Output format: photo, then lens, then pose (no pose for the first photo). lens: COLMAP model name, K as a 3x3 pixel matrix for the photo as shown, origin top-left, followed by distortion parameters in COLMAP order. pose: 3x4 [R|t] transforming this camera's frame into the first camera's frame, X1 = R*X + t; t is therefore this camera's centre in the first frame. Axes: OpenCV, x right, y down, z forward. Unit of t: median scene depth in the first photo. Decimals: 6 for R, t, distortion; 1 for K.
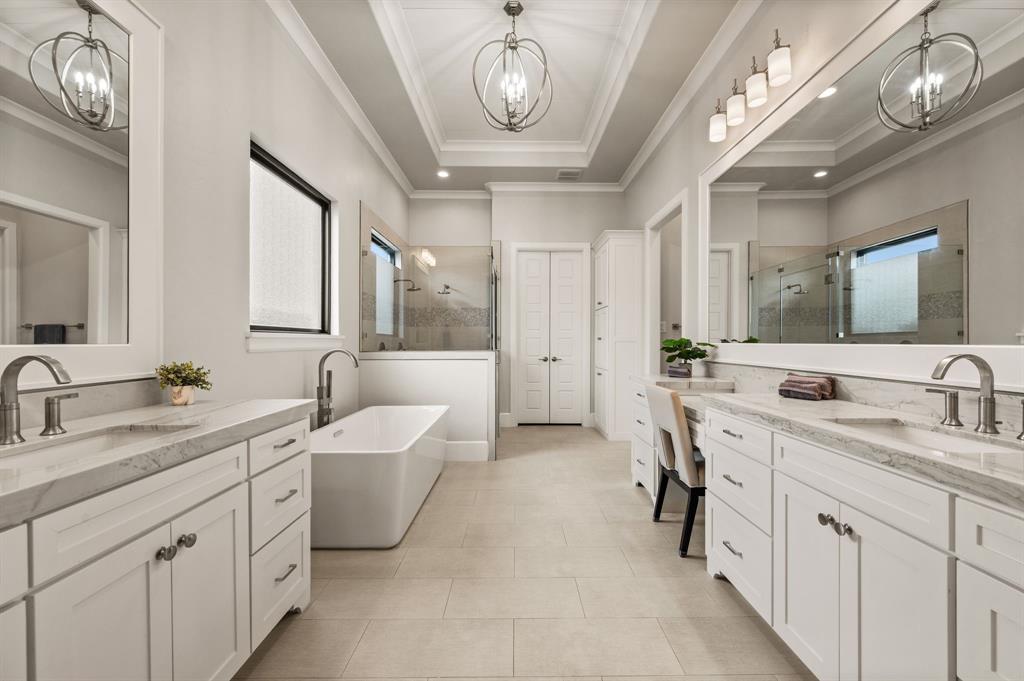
lens RADIAL K [[403.8, 0, 512.8], [0, 403.8, 341.9], [0, 0, 1]] dist [-0.001759, 0.000497]
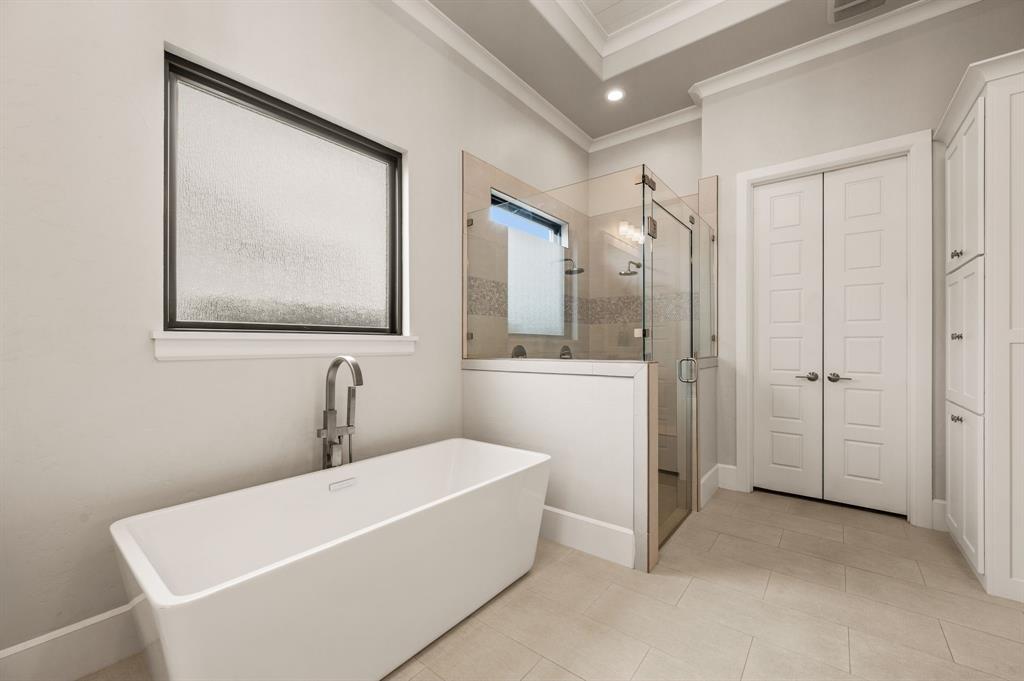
lens RADIAL K [[403.8, 0, 512.2], [0, 403.8, 344.8], [0, 0, 1]] dist [-0.001759, 0.000497]
pose [[0.784804, -0.002622, -0.619738, 0.104606], [0.002403, 0.999996, -0.001187, 0.000484], [0.619739, -0.000558, 0.784808, 0.353660]]
